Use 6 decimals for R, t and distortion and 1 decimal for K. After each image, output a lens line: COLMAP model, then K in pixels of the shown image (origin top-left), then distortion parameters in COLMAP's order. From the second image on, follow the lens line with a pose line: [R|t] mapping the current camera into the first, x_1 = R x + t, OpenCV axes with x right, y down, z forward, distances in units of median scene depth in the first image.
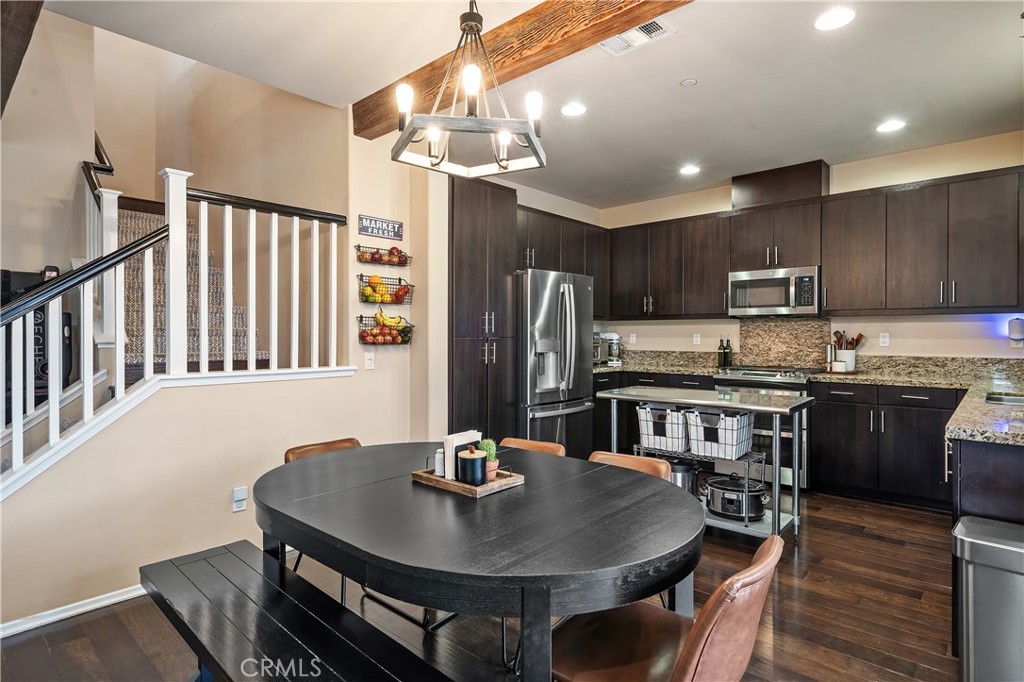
lens RADIAL K [[521.2, 0, 514.9], [0, 521.2, 339.5], [0, 0, 1]] dist [-0.027599, 0.000046]
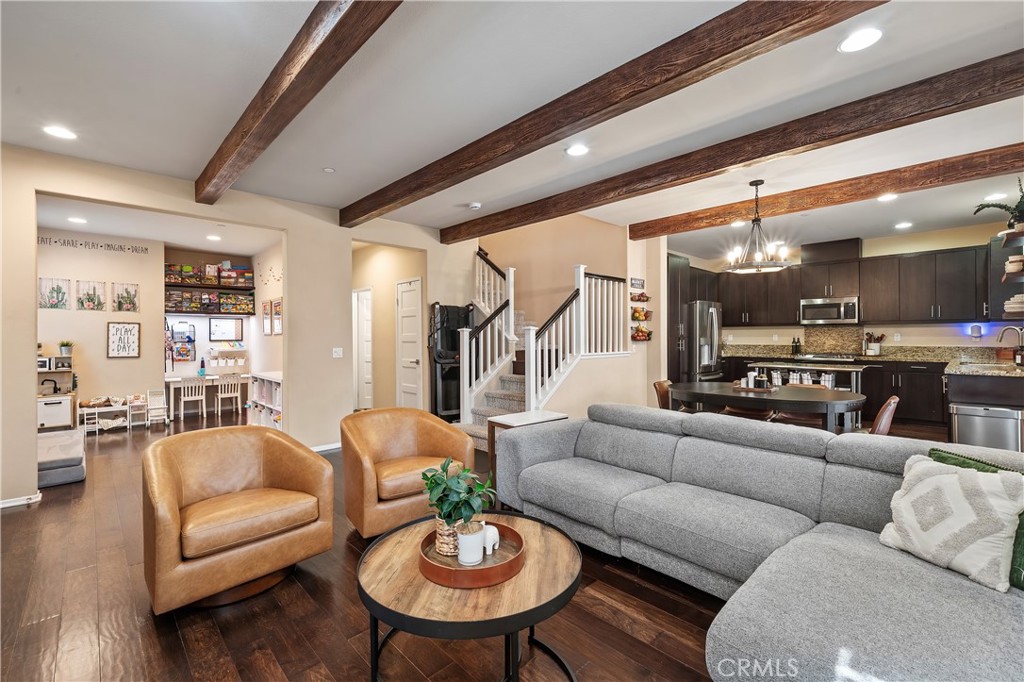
lens RADIAL K [[439.1, 0, 471.4], [0, 439.1, 335.7], [0, 0, 1]] dist [-0.025765, -0.001031]
pose [[0.994874, -0.005038, -0.100996, -0.654971], [0.003867, 0.999923, -0.011793, 0.006941], [0.101047, 0.011342, 0.994817, -0.684843]]
